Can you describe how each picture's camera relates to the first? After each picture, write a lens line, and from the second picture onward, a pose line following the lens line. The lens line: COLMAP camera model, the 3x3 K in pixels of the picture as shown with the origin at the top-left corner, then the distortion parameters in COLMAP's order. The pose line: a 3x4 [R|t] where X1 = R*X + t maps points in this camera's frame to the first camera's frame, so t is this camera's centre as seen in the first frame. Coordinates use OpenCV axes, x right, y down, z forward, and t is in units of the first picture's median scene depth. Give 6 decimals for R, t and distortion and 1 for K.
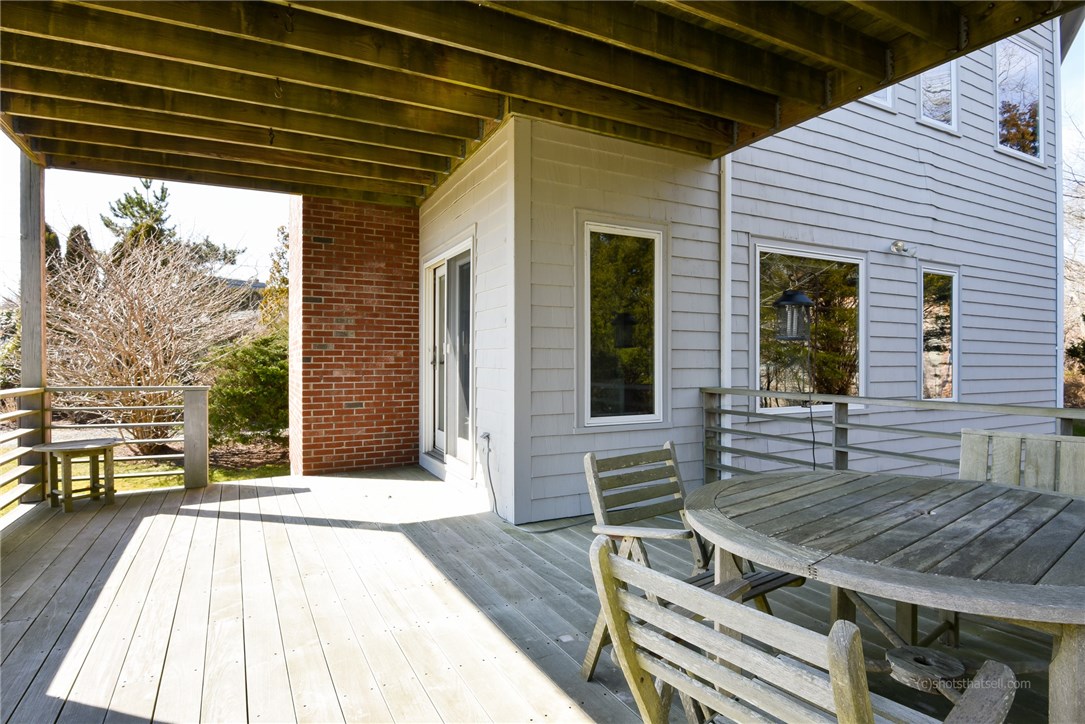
lens RADIAL K [[575.1, 0, 539.8], [0, 575.1, 364.9], [0, 0, 1]] dist [0.002074, 0.000116]
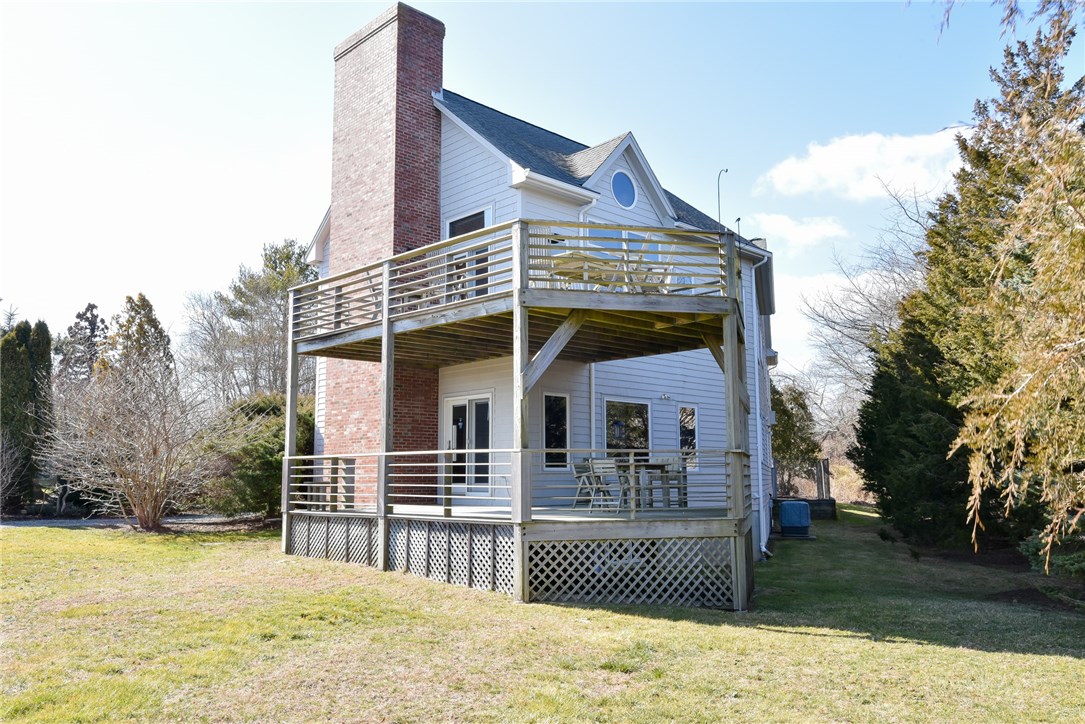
lens RADIAL K [[850.2, 0, 542.3], [0, 850.2, 361.2], [0, 0, 1]] dist [-0.000096, -0.000009]
pose [[0.958923, 0.034975, 0.281503, -0.753544], [0.004259, 0.990483, -0.137570, 0.106288], [-0.283635, 0.133118, 0.949648, -1.992140]]
